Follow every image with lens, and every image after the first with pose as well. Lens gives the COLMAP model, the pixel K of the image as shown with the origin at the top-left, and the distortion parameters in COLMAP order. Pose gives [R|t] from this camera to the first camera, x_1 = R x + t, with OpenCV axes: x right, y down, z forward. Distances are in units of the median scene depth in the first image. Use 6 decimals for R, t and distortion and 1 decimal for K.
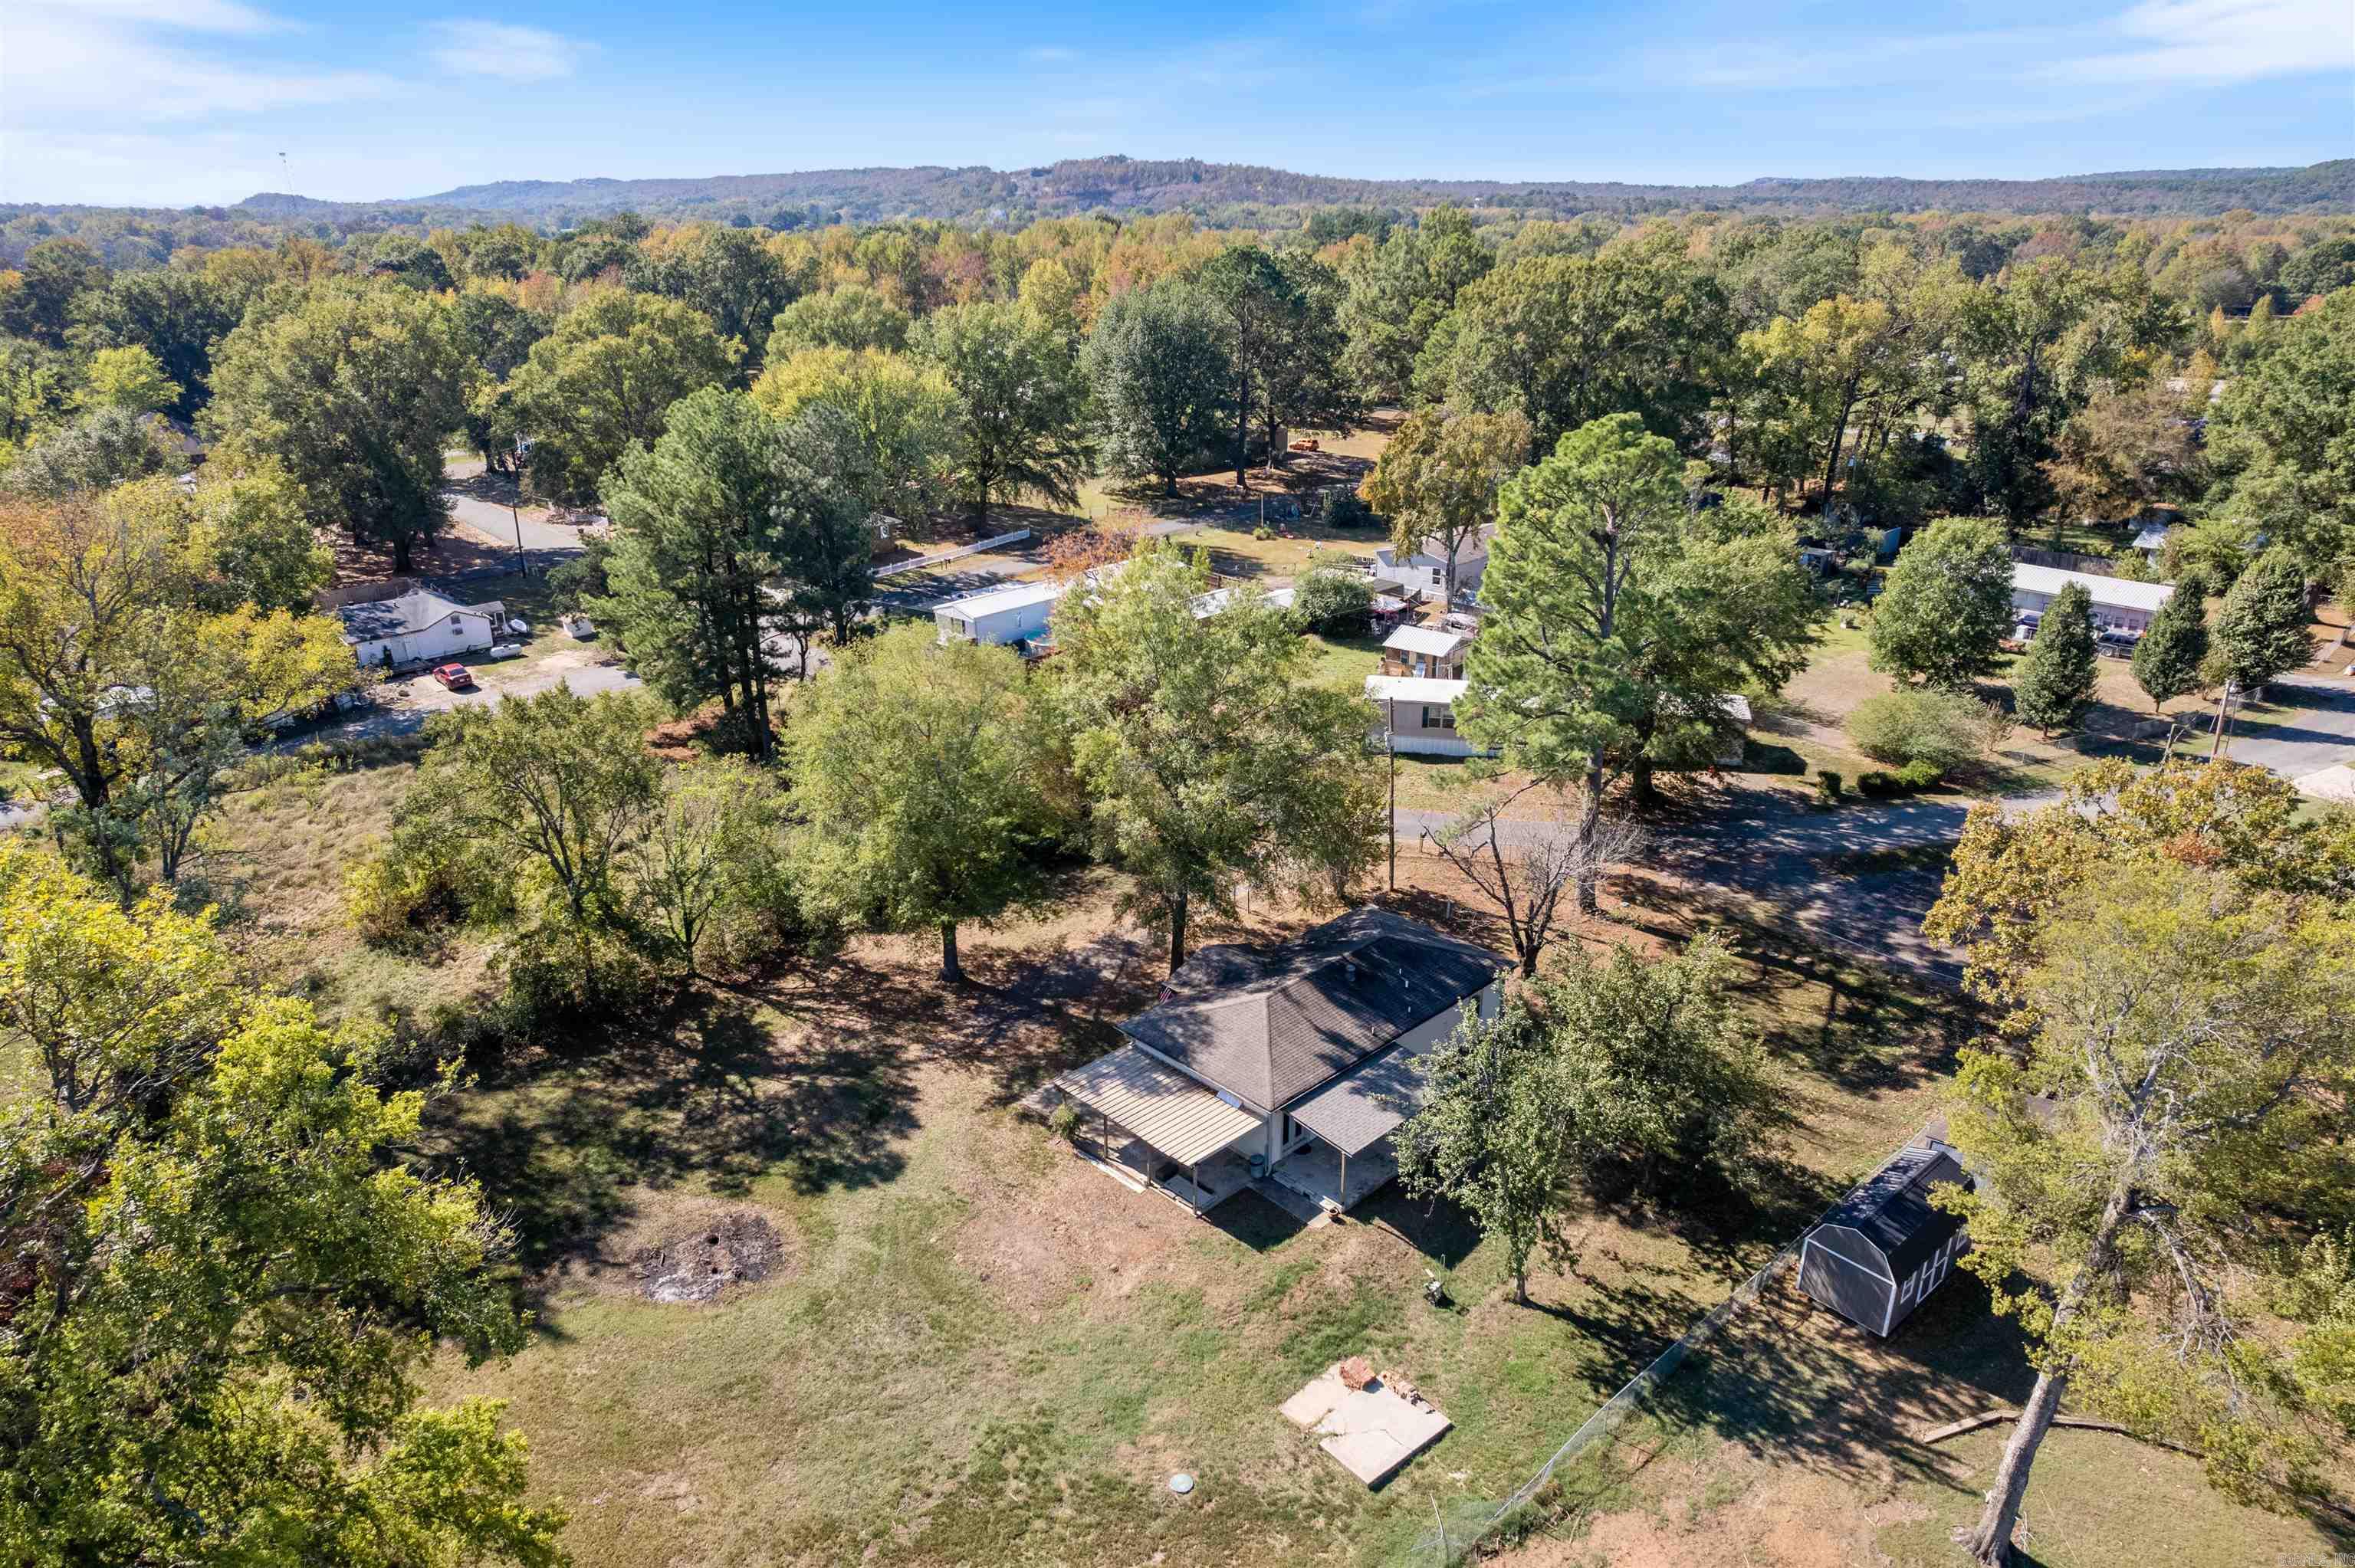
lens RADIAL K [[1493.0, 0, 1186.7], [0, 1493.0, 773.1], [0, 0, 1]] dist [-0.052970, 0.041951]
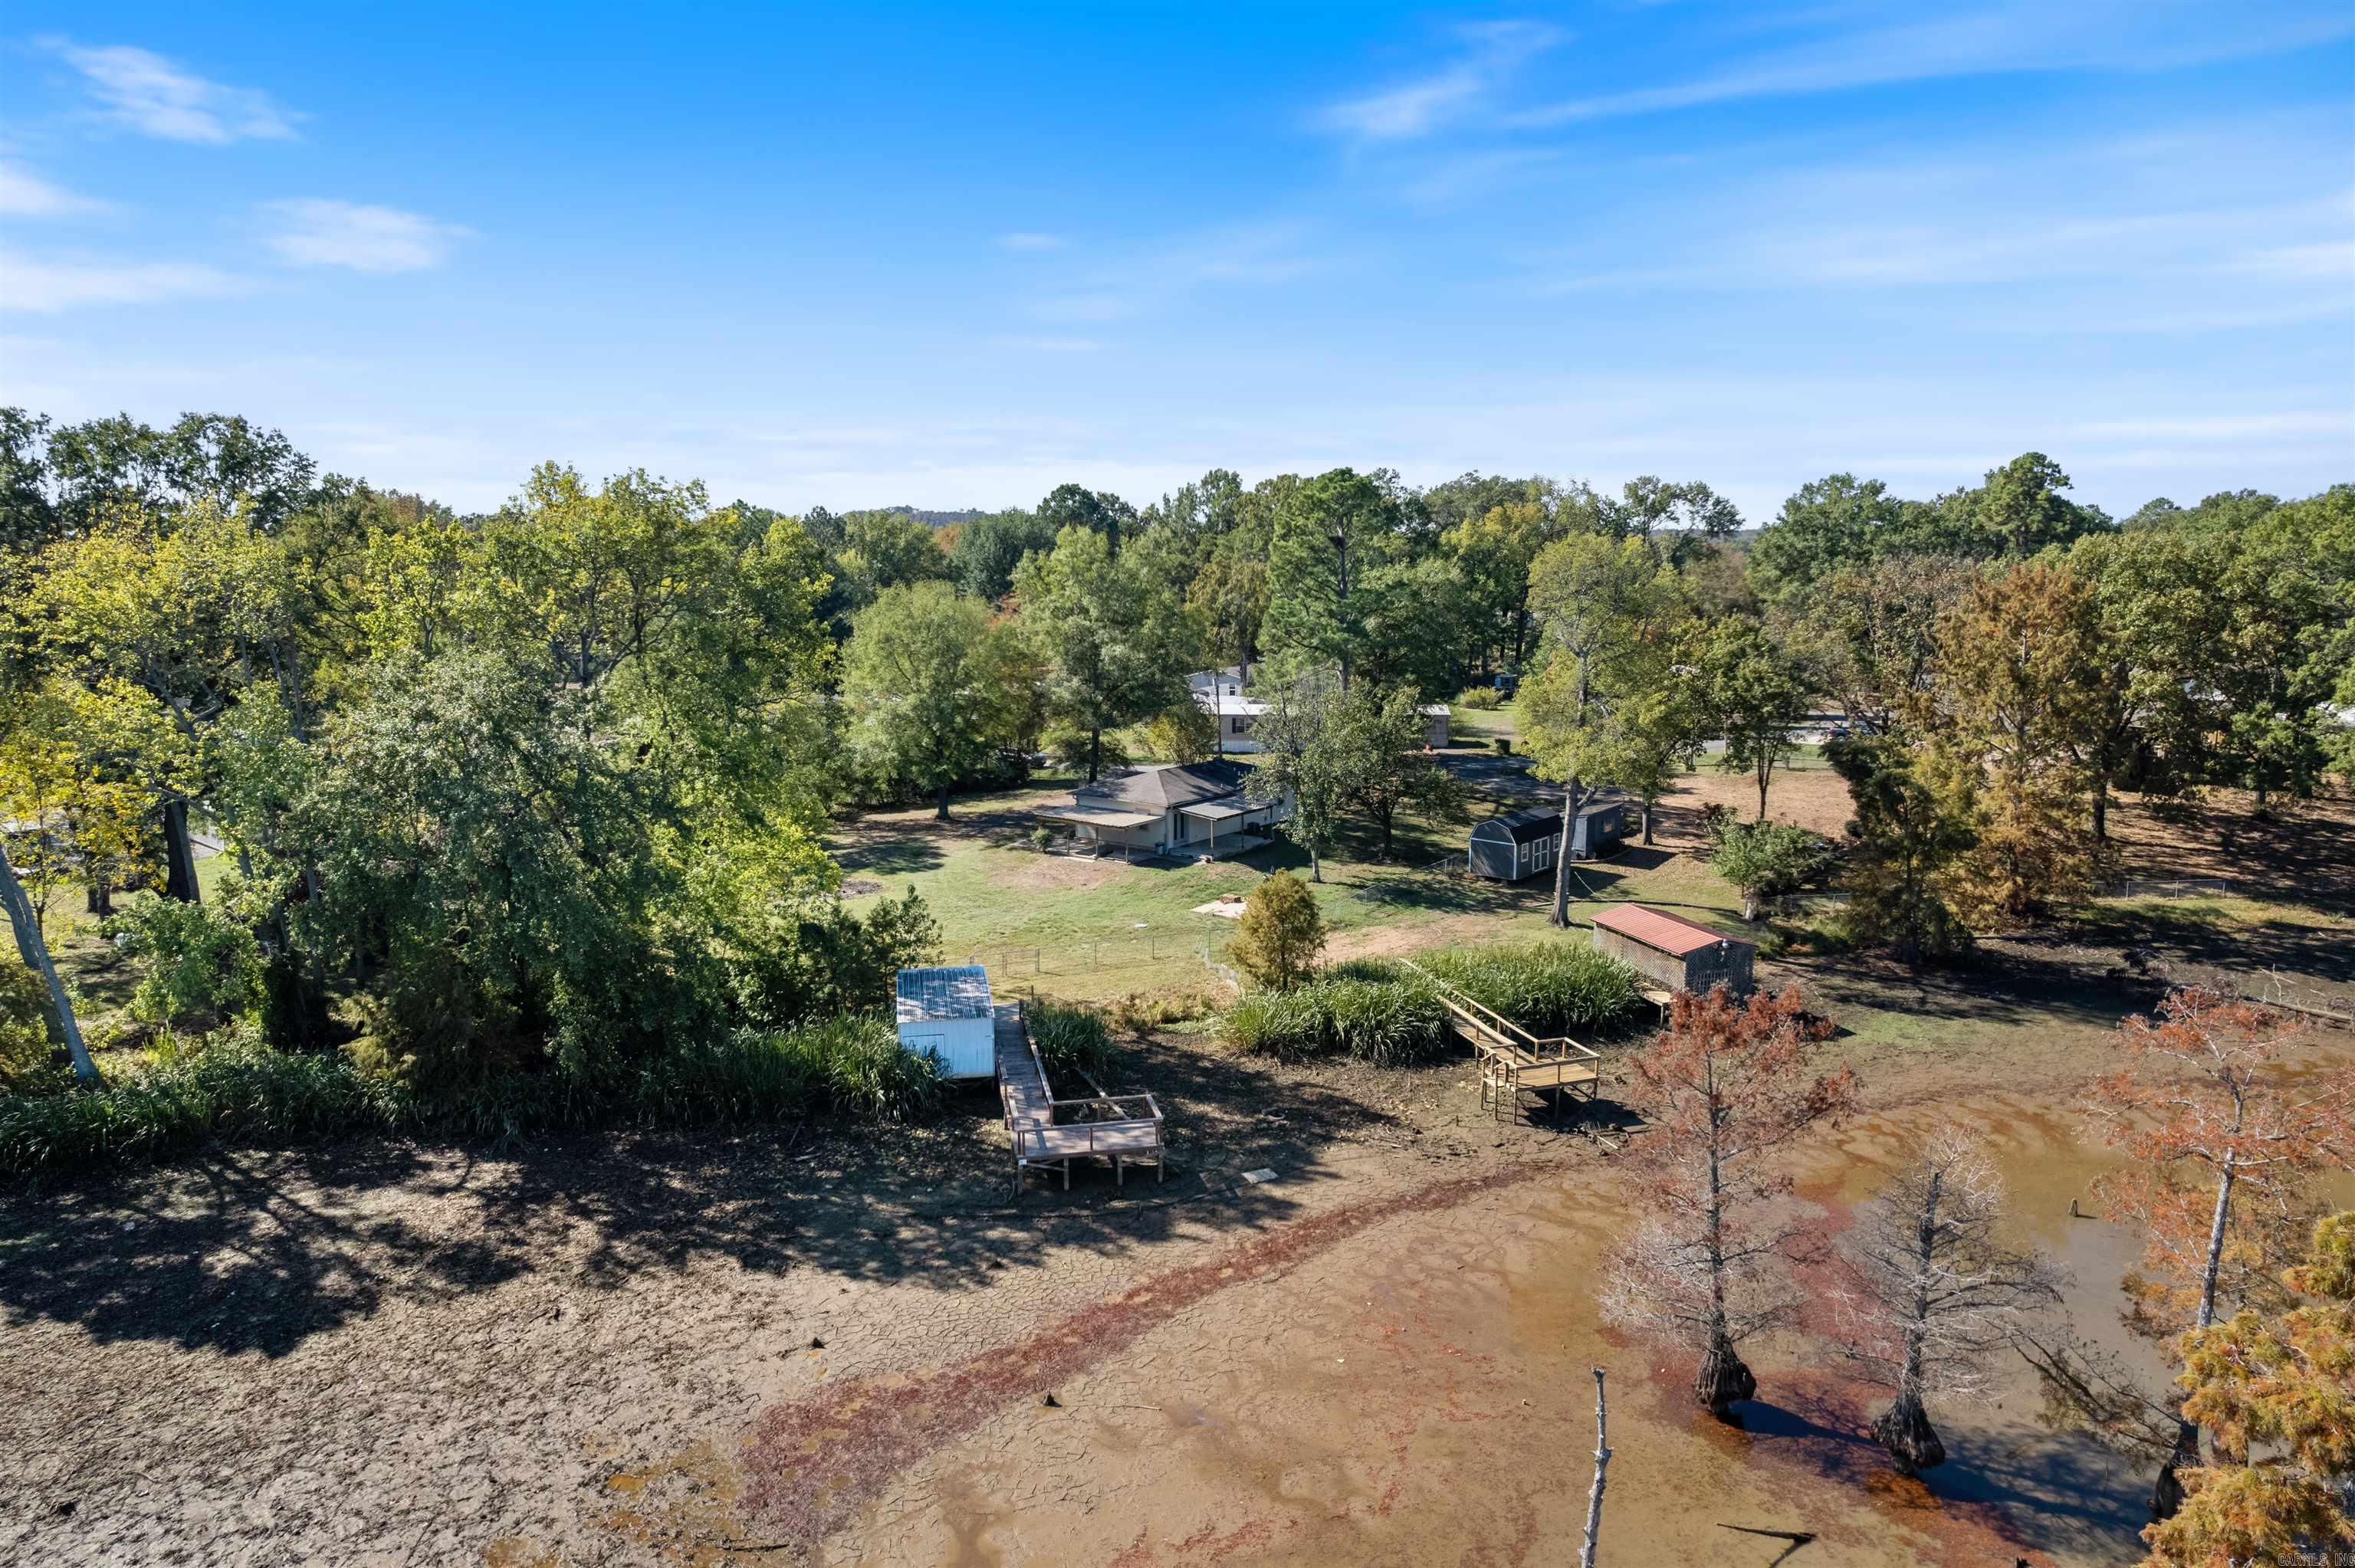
lens RADIAL K [[1505.7, 0, 1177.5], [0, 1505.7, 784.0], [0, 0, 1]] dist [-0.079977, 0.079088]
pose [[0.989931, -0.022815, 0.139700, -0.067725], [0.052930, 0.974993, -0.215842, 0.225618], [-0.131283, 0.221063, 0.966383, -0.266560]]
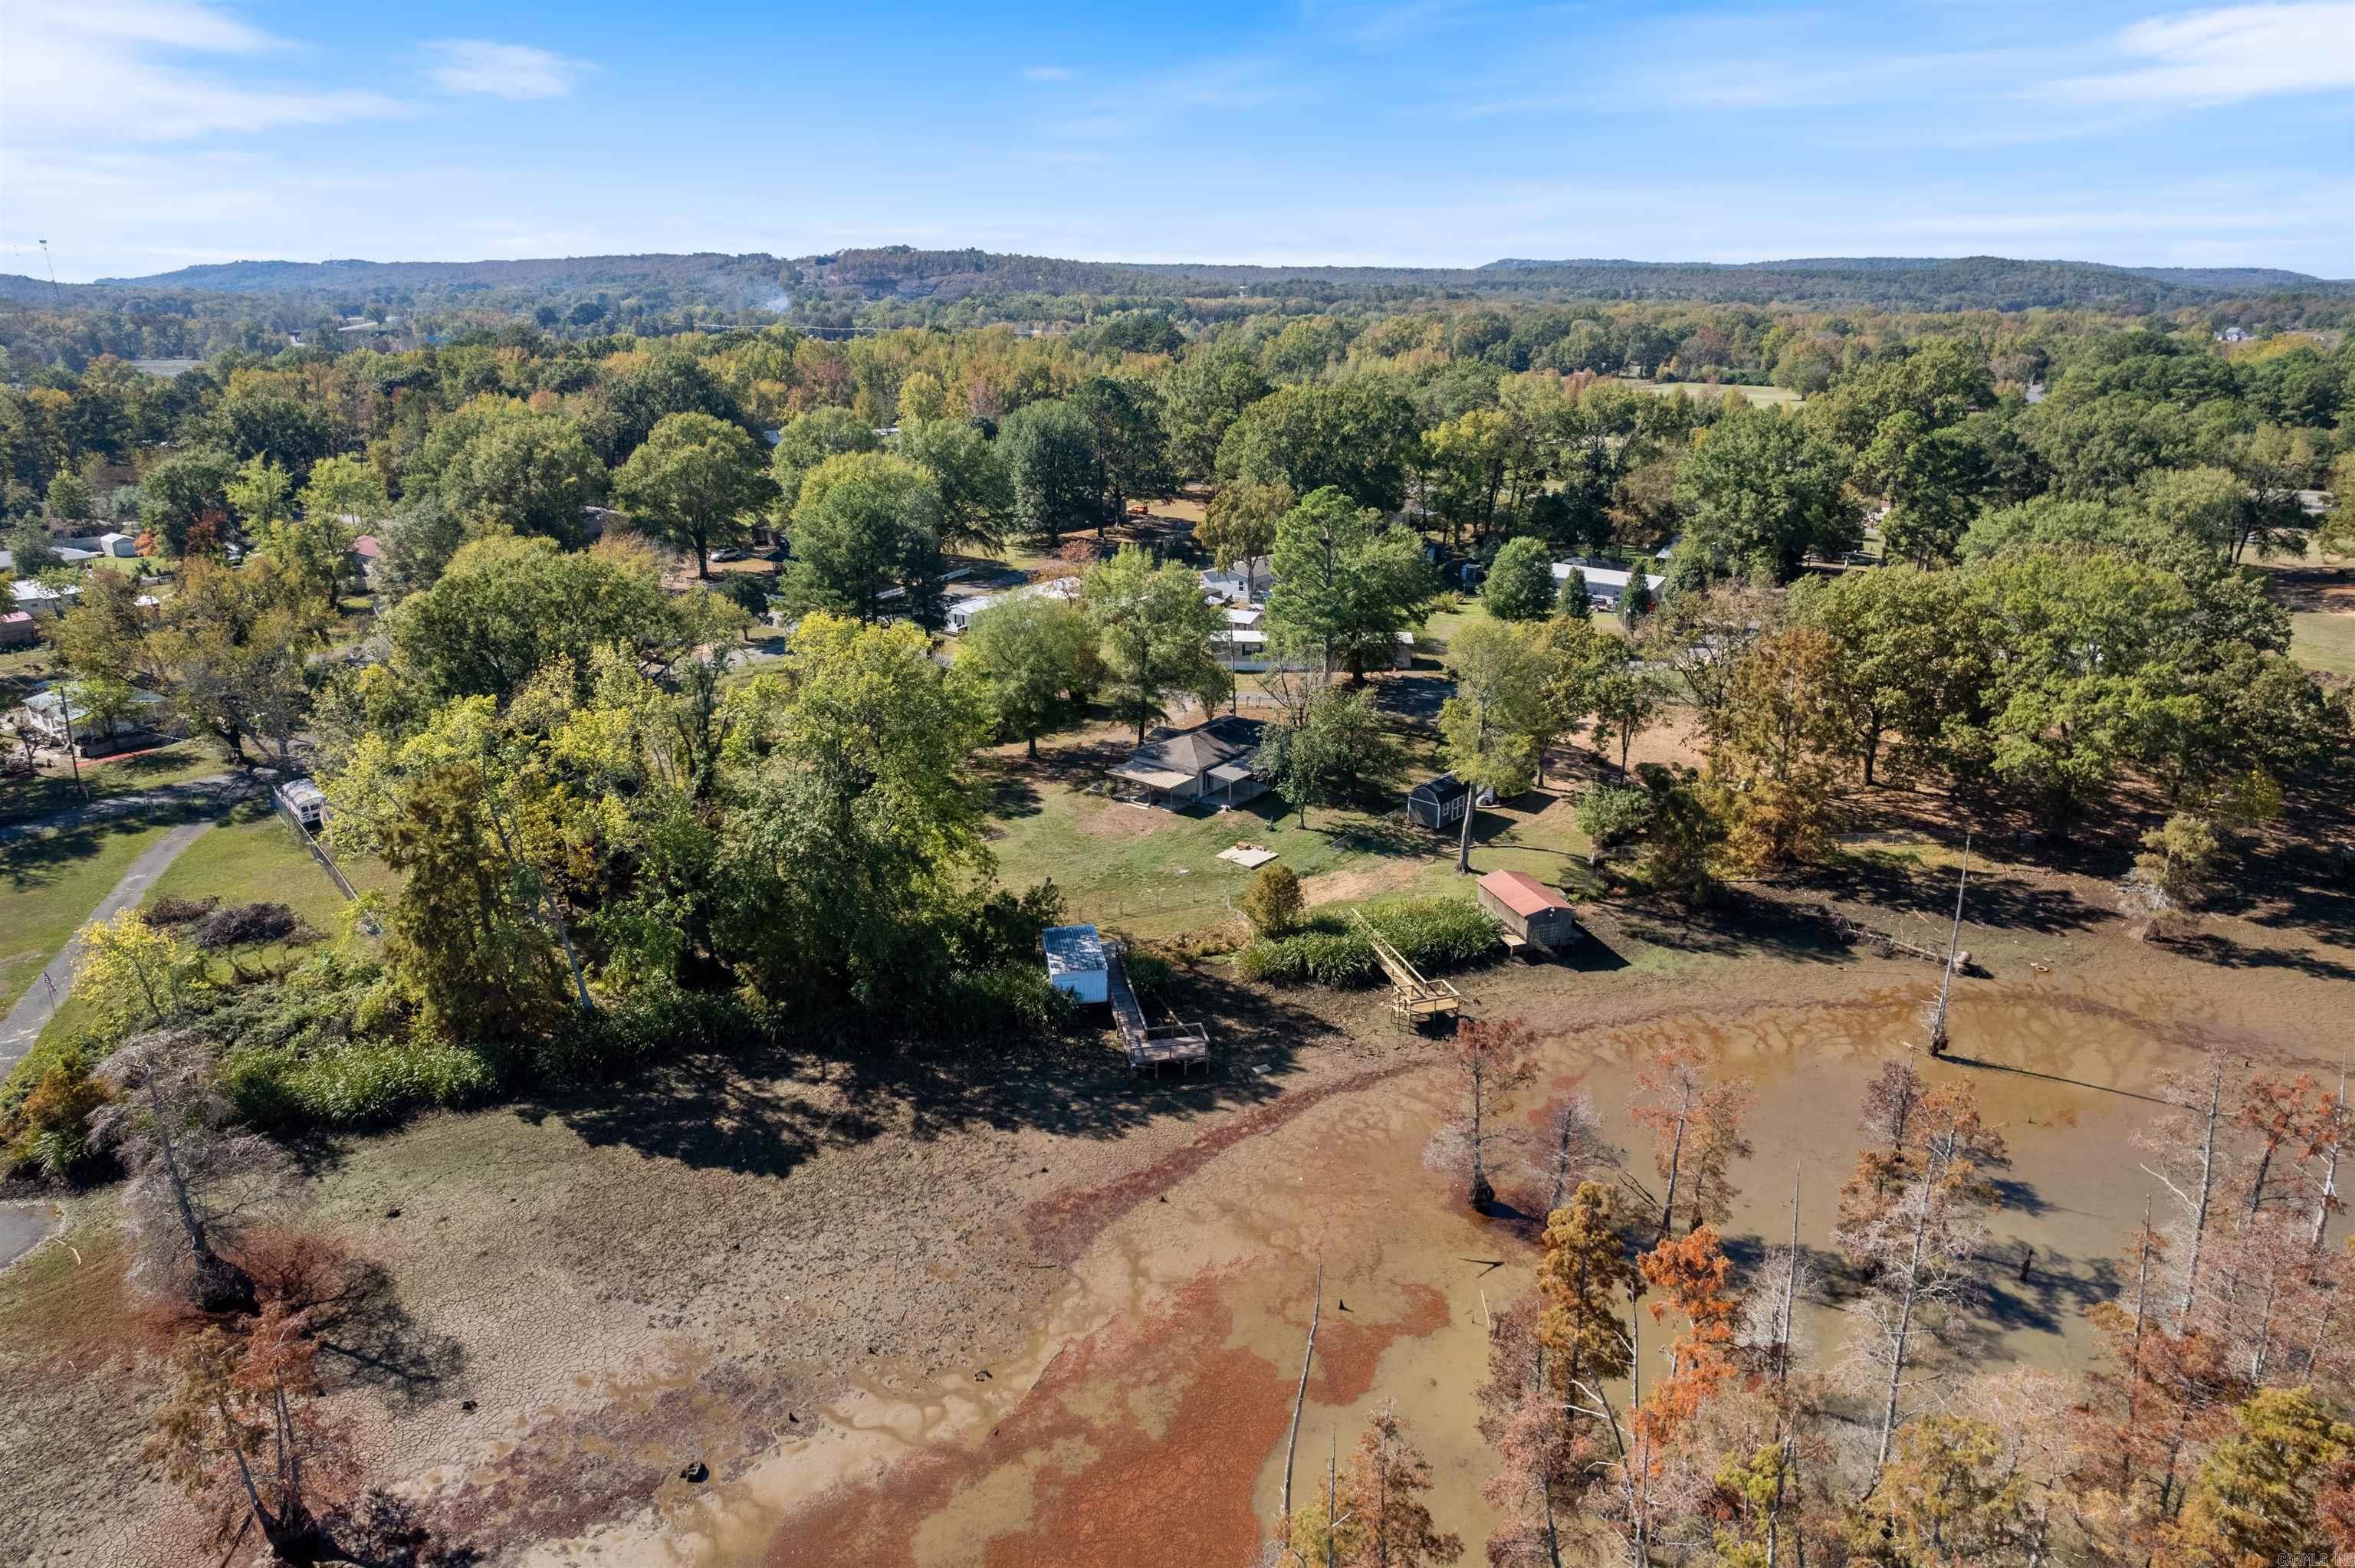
lens RADIAL K [[1512.6, 0, 1177.5], [0, 1512.6, 784.0], [0, 0, 1]] dist [-0.063320, 0.064424]
pose [[0.989997, -0.044357, 0.133938, -0.122379], [0.050036, 0.997972, -0.039340, 0.135225], [-0.131921, 0.045649, 0.990209, -0.571371]]
